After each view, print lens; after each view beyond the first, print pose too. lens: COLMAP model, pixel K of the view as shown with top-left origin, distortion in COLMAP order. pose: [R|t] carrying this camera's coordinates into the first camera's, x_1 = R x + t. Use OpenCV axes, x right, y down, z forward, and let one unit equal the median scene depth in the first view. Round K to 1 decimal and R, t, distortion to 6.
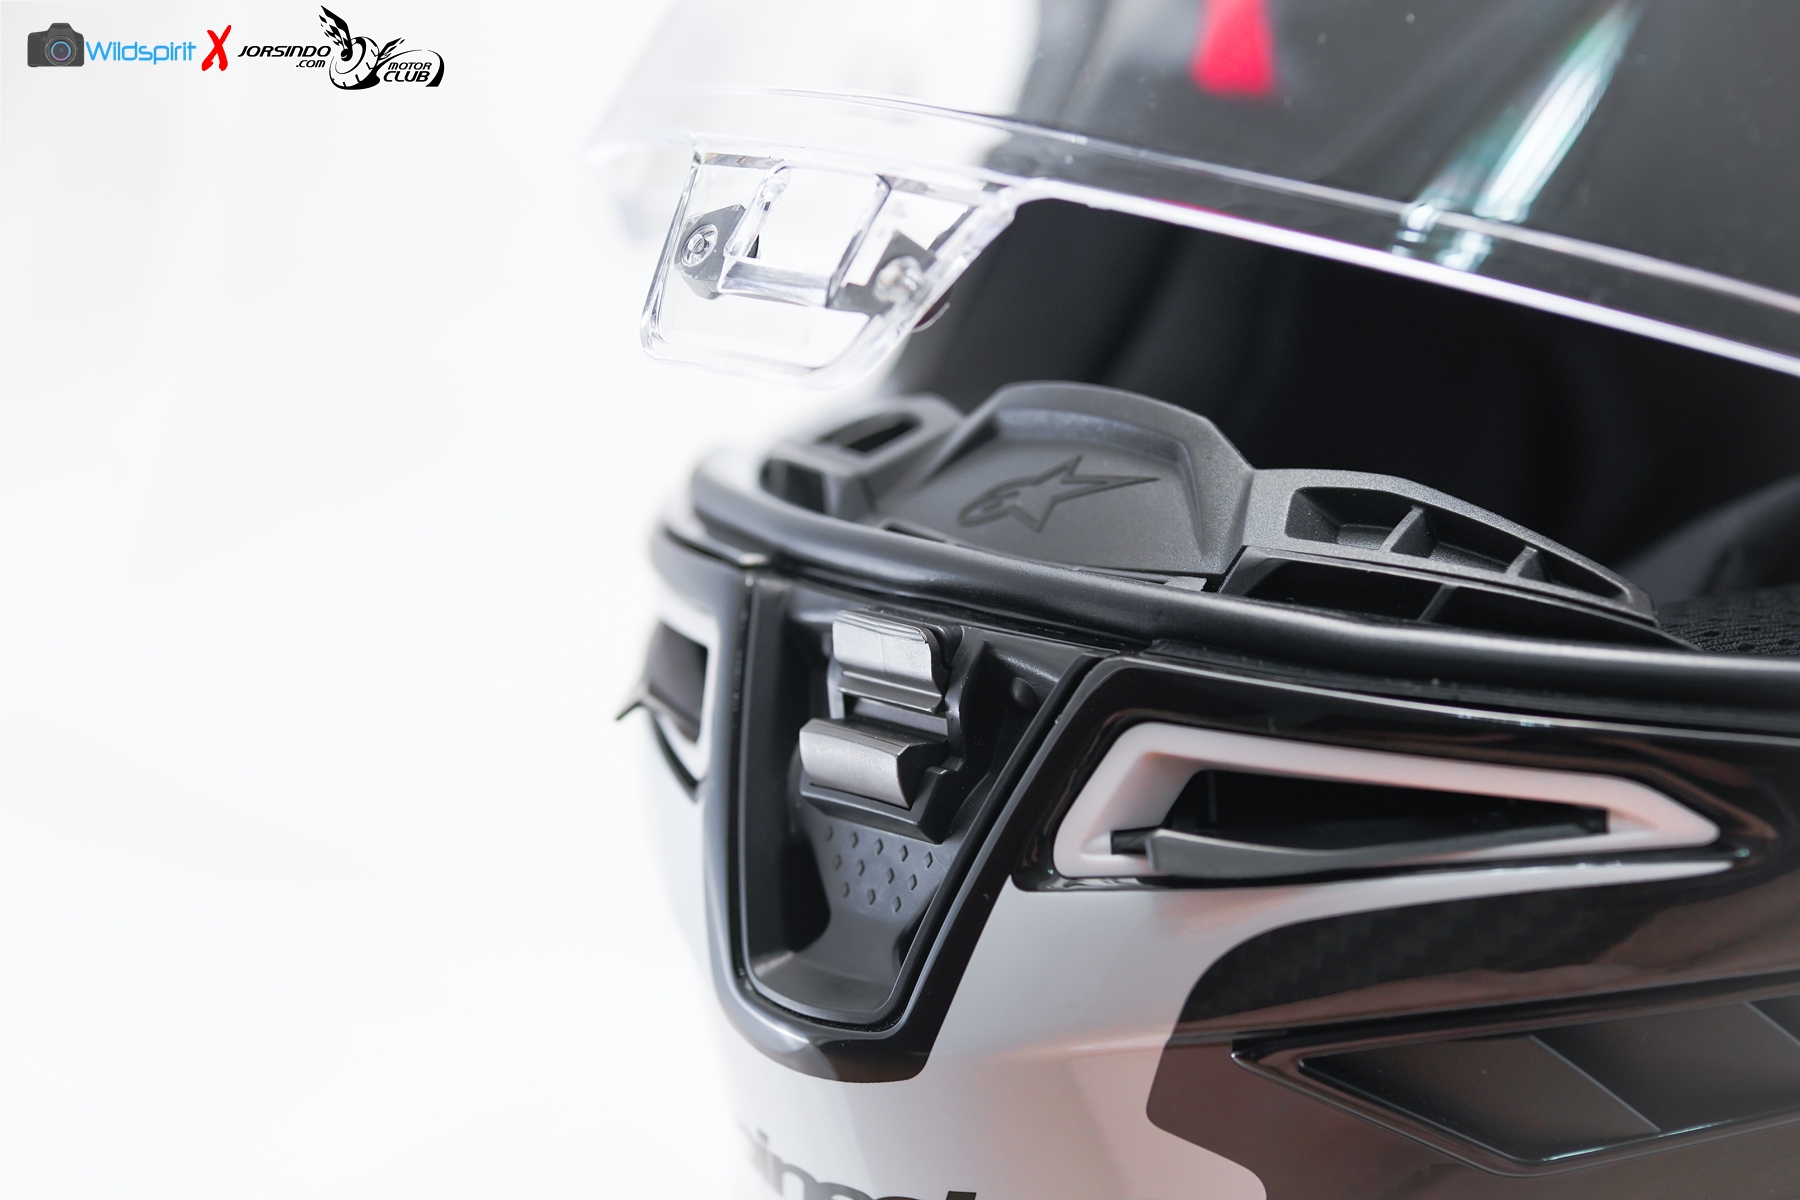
lens RADIAL K [[5887.0, 0, 900.0], [0, 5887.0, 600.0], [0, 0, 1]] dist [0.073198, -0.449500]
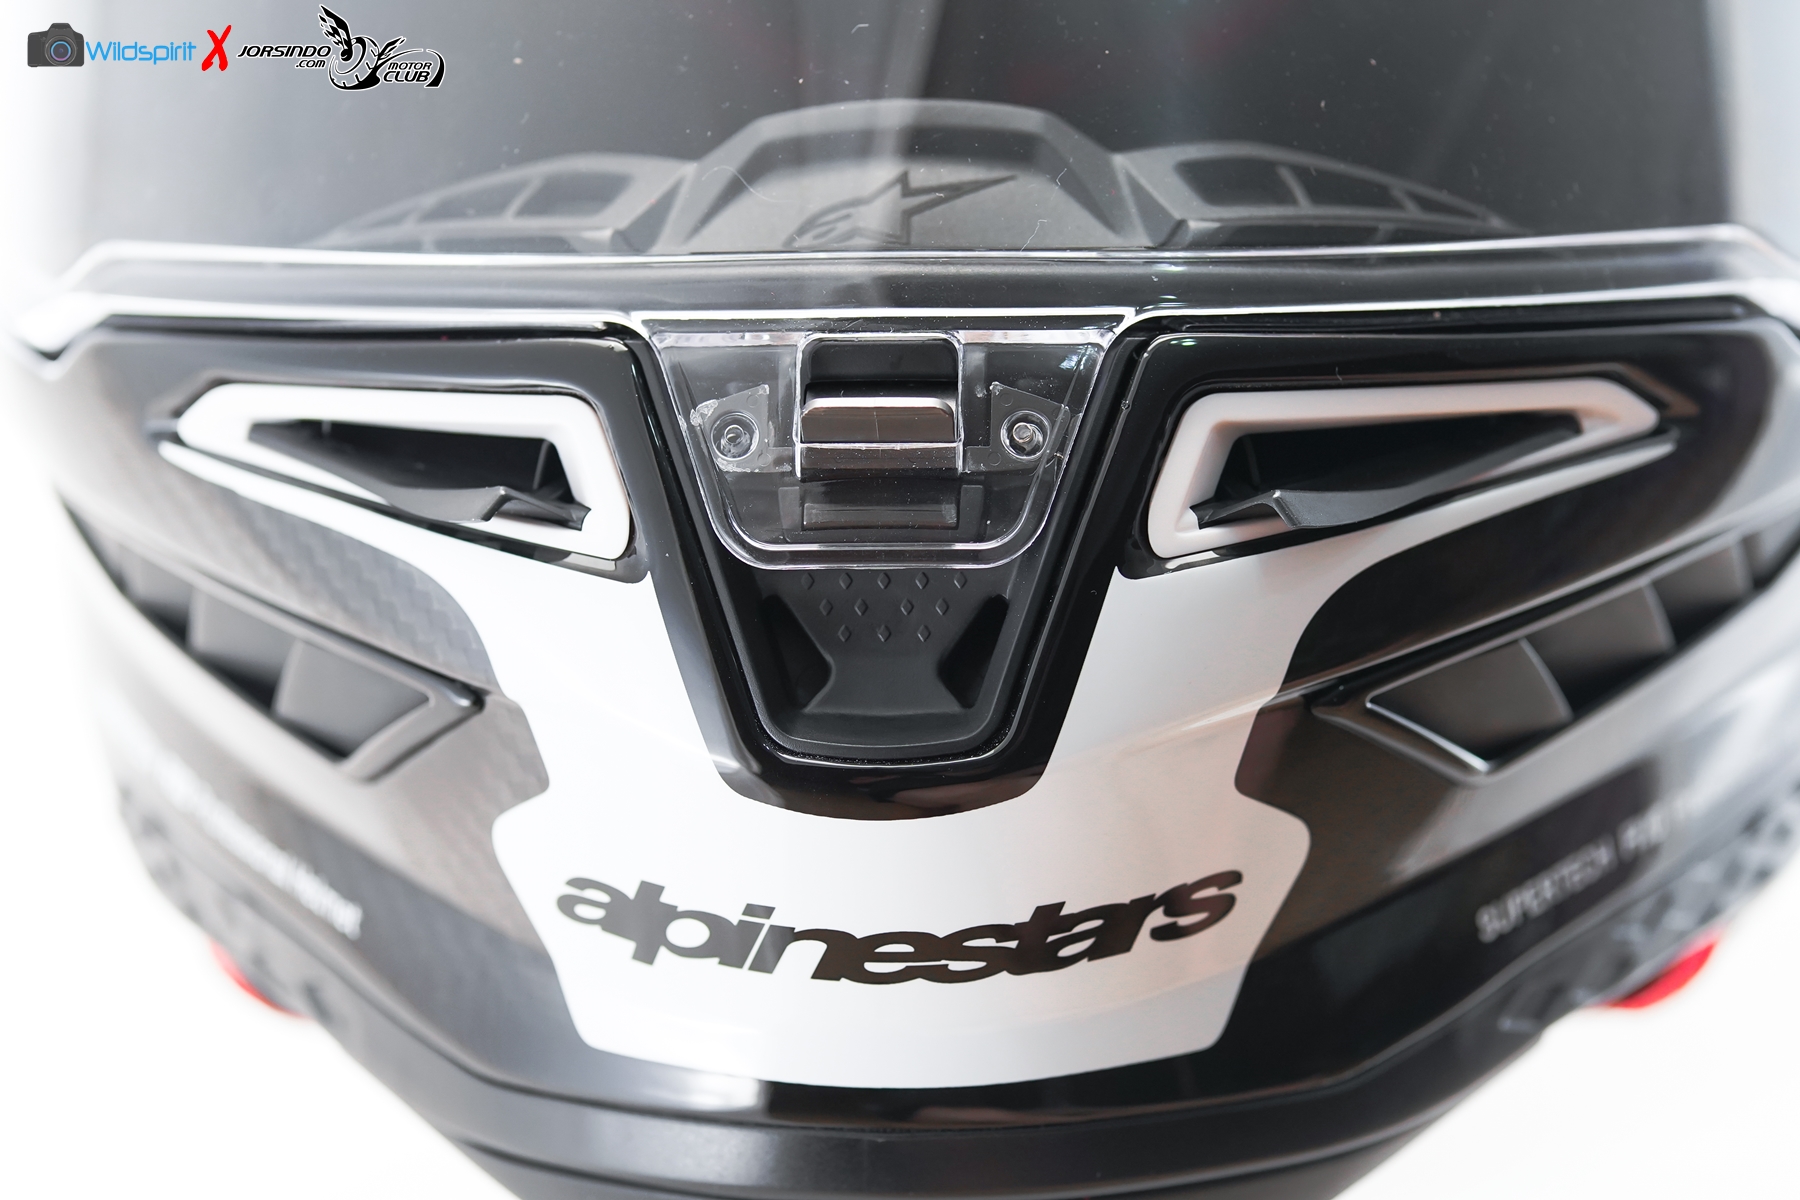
lens RADIAL K [[5887.0, 0, 900.0], [0, 5887.0, 600.0], [0, 0, 1]] dist [0.073198, -0.449500]
pose [[0.737472, -0.149735, 0.658570, -0.657680], [0.153837, 0.986723, 0.052077, -0.004983], [-0.657624, 0.062907, 0.750715, 0.275716]]
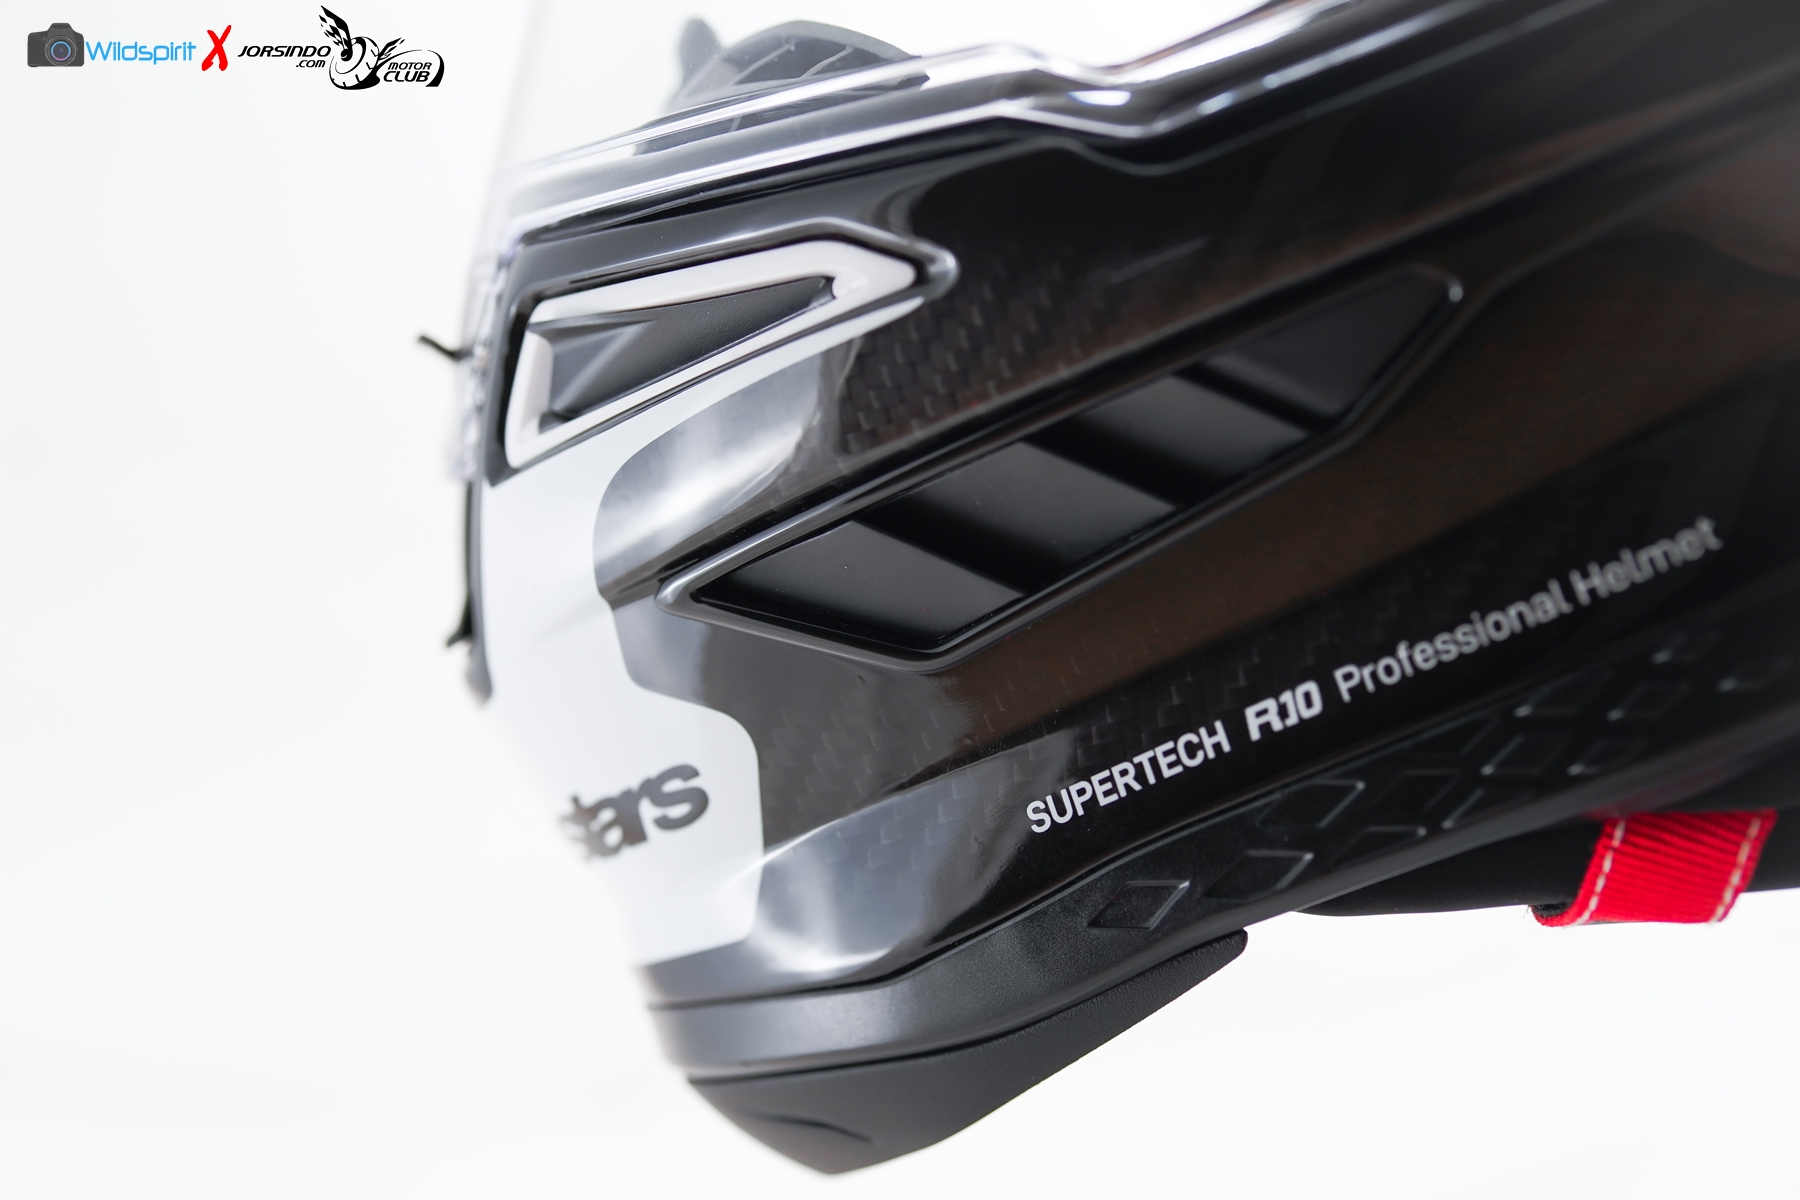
lens RADIAL K [[5887.0, 0, 900.0], [0, 5887.0, 600.0], [0, 0, 1]] dist [0.073198, -0.449500]
pose [[0.780250, -0.201677, -0.592061, 0.685464], [0.151145, 0.979331, -0.134408, 0.217785], [0.606931, 0.015385, 0.794605, 0.212681]]
